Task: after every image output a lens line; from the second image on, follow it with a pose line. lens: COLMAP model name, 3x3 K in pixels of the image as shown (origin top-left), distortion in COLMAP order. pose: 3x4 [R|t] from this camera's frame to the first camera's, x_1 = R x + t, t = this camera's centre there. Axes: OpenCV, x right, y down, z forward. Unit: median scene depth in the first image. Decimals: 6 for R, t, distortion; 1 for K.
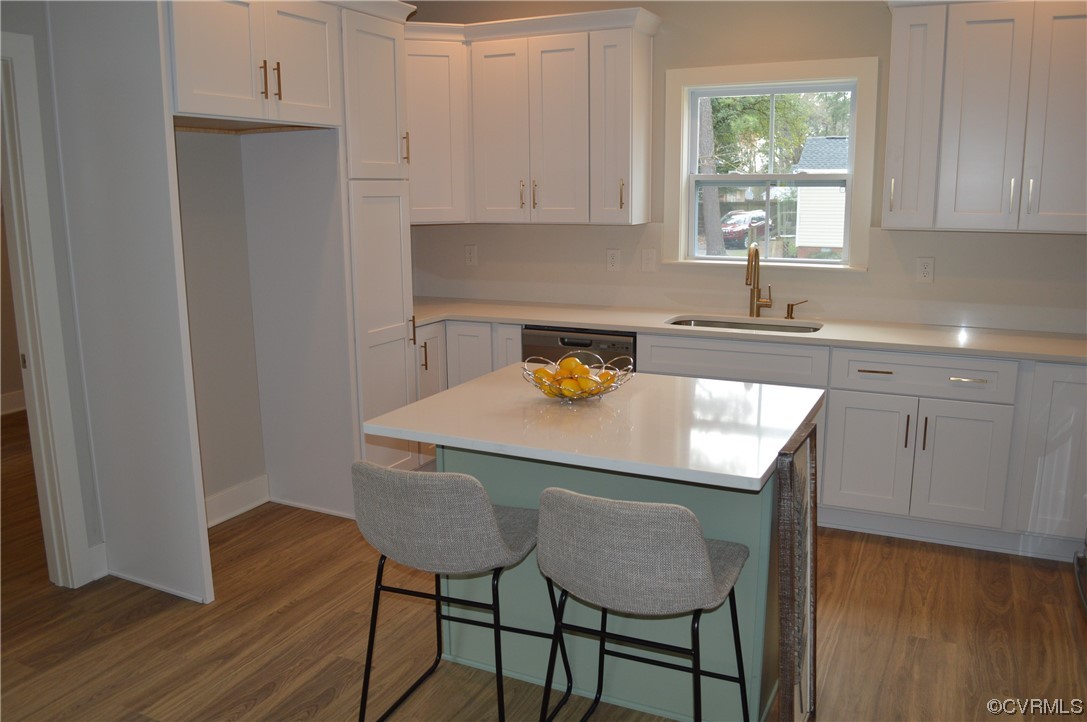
lens RADIAL K [[867.5, 0, 546.6], [0, 867.5, 360.8], [0, 0, 1]] dist [-0.083576, 0.013885]
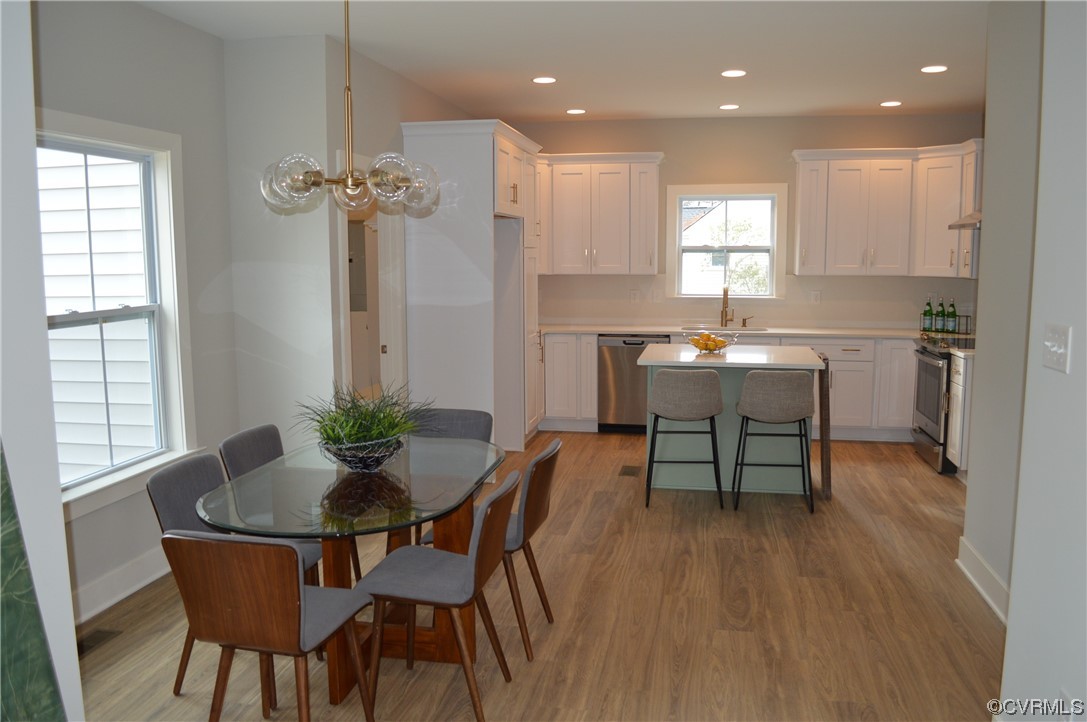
lens RADIAL K [[867.5, 0, 542.3], [0, 867.5, 360.2], [0, 0, 1]] dist [-0.083576, 0.013885]
pose [[0.966130, -0.028134, 0.256517, -0.658615], [0.046848, 0.996643, -0.067137, 0.136071], [-0.253767, 0.076880, 0.964205, -0.684074]]
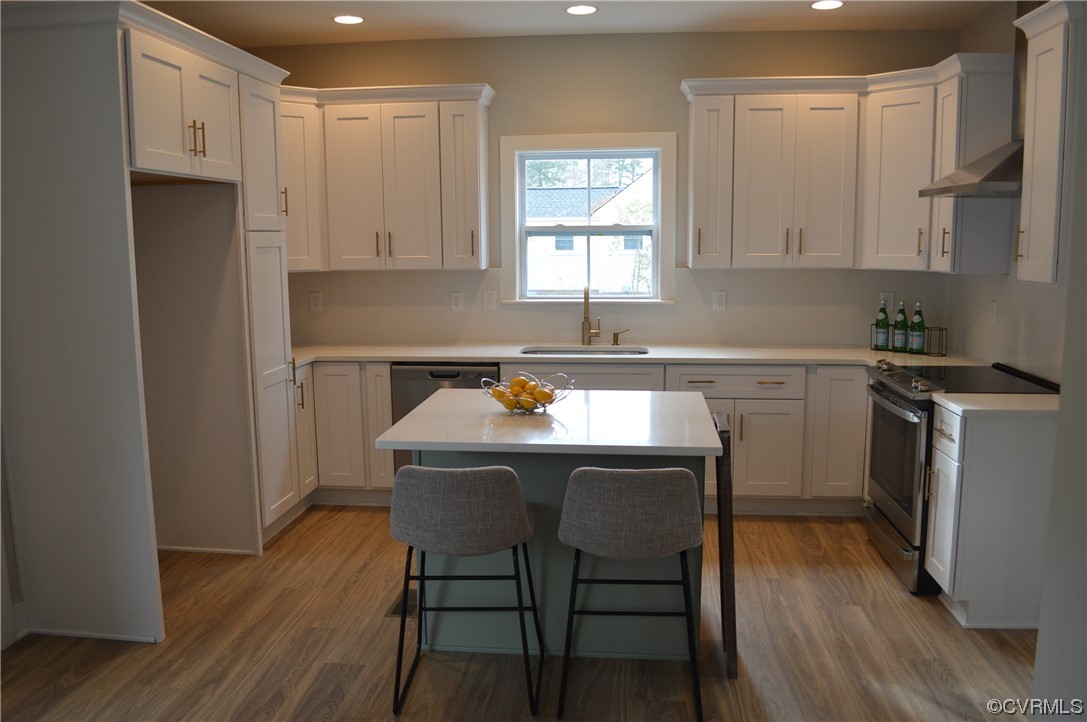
lens RADIAL K [[867.5, 0, 543.9], [0, 867.5, 358.9], [0, 0, 1]] dist [-0.083576, 0.013885]
pose [[0.939469, -0.048755, 0.339146, -0.254814], [0.068046, 0.996657, -0.045215, 0.020611], [-0.335808, 0.065555, 0.939646, -0.113236]]
